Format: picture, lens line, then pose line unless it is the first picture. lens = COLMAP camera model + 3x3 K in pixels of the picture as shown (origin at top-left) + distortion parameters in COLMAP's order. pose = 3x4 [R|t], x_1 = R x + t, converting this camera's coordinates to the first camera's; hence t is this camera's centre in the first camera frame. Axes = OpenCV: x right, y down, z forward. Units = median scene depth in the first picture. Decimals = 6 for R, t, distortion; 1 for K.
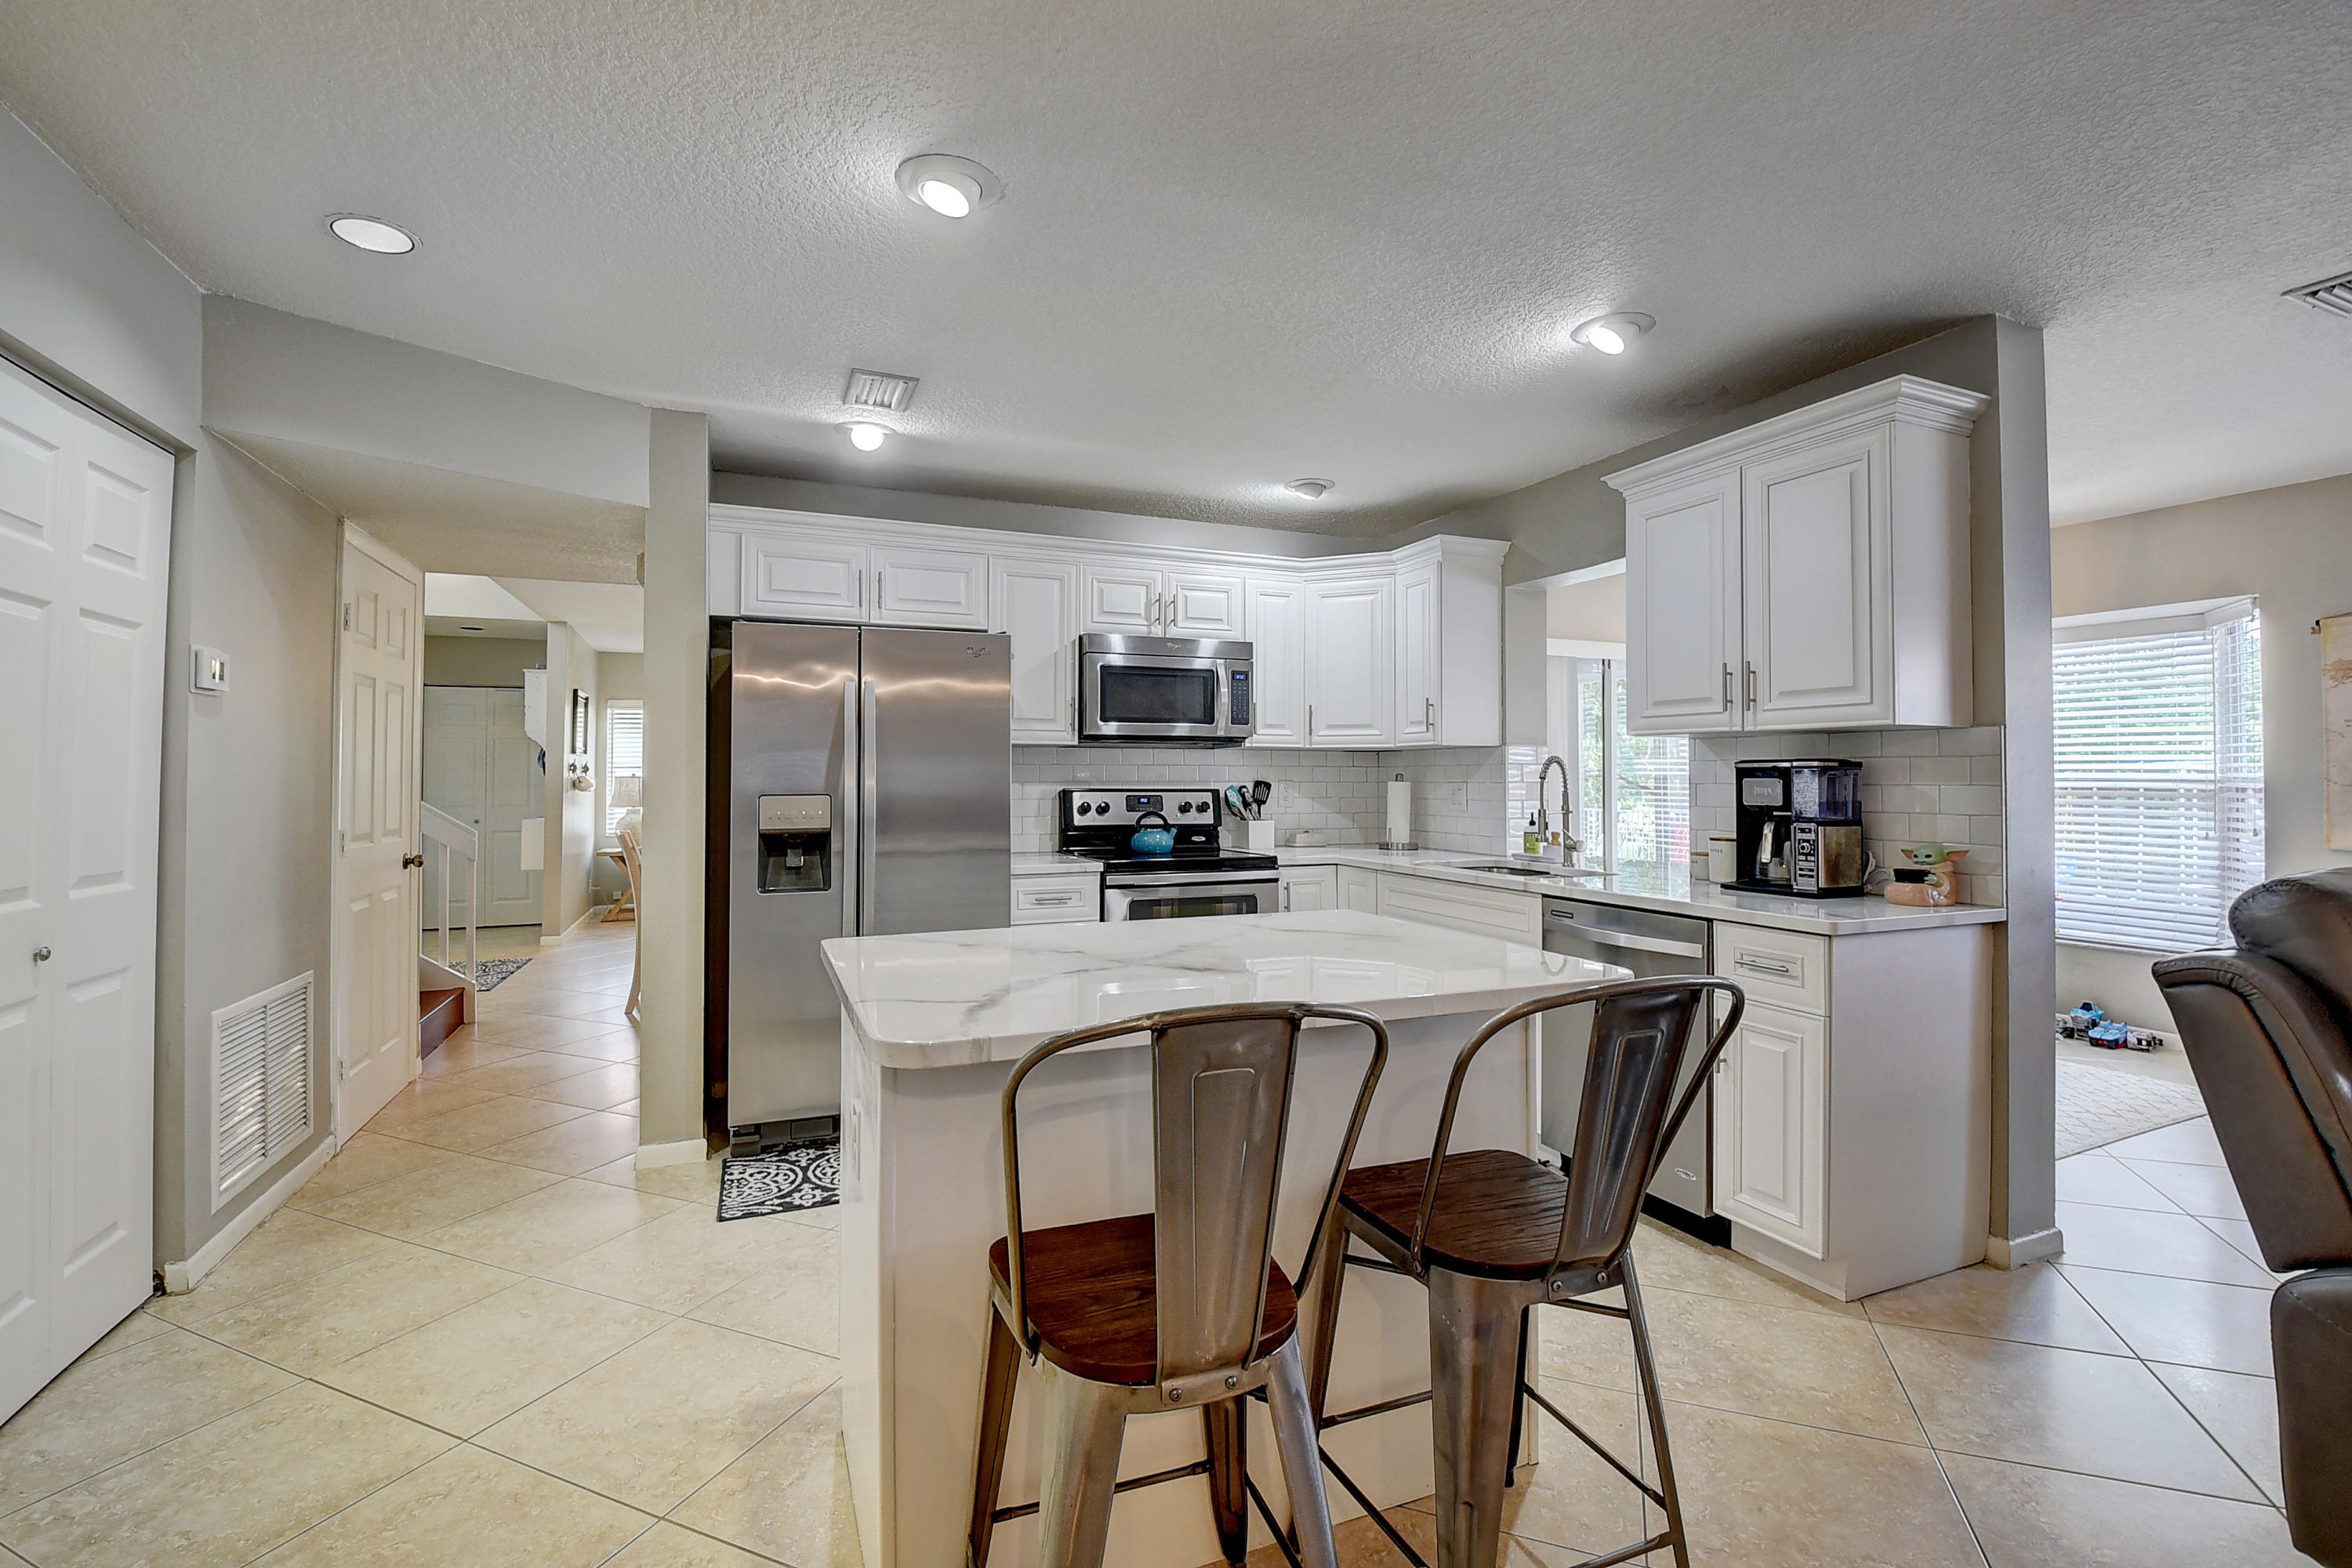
lens RADIAL K [[1043.5, 0, 1178.9], [0, 1043.5, 765.2], [0, 0, 1]] dist [0.030102, -0.031652]
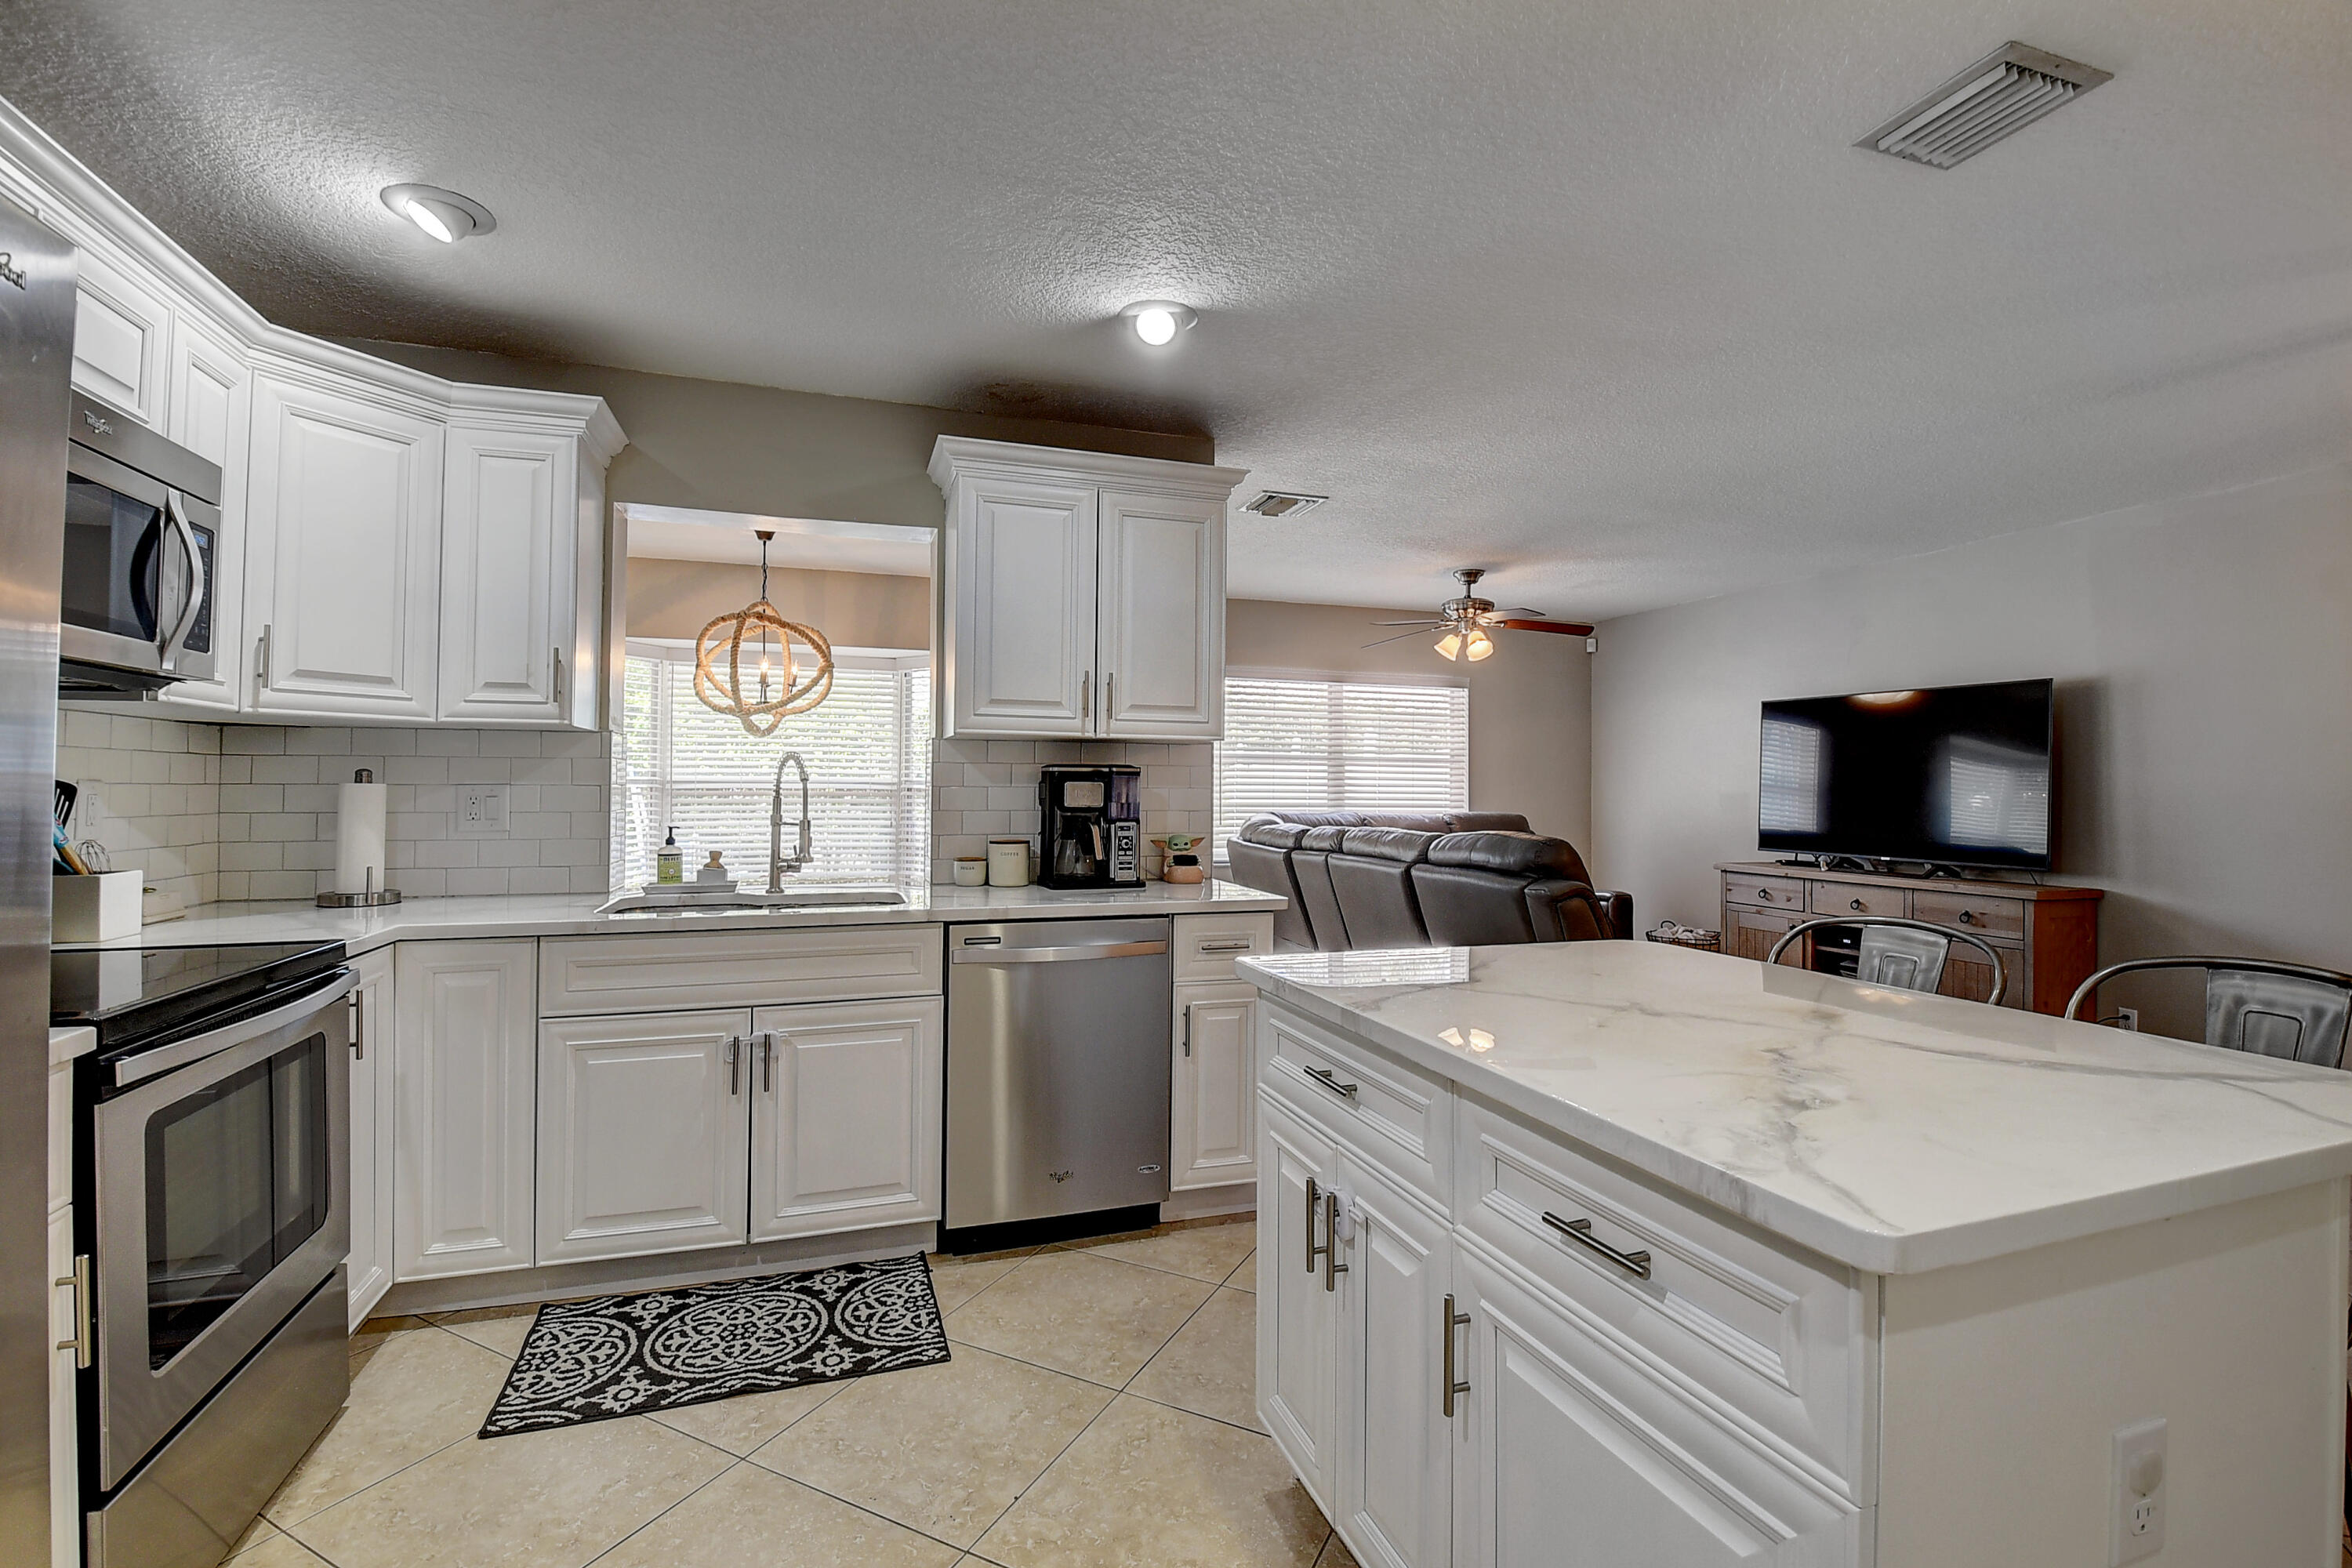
lens RADIAL K [[1030.8, 0, 1164.1], [0, 1030.8, 763.8], [0, 0, 1]] dist [0.021026, -0.030219]
pose [[0.075488, 0.019810, 0.996950, -0.351686], [-0.018332, 0.999661, -0.018476, 0.008565], [-0.996978, -0.016881, 0.075825, 0.610689]]
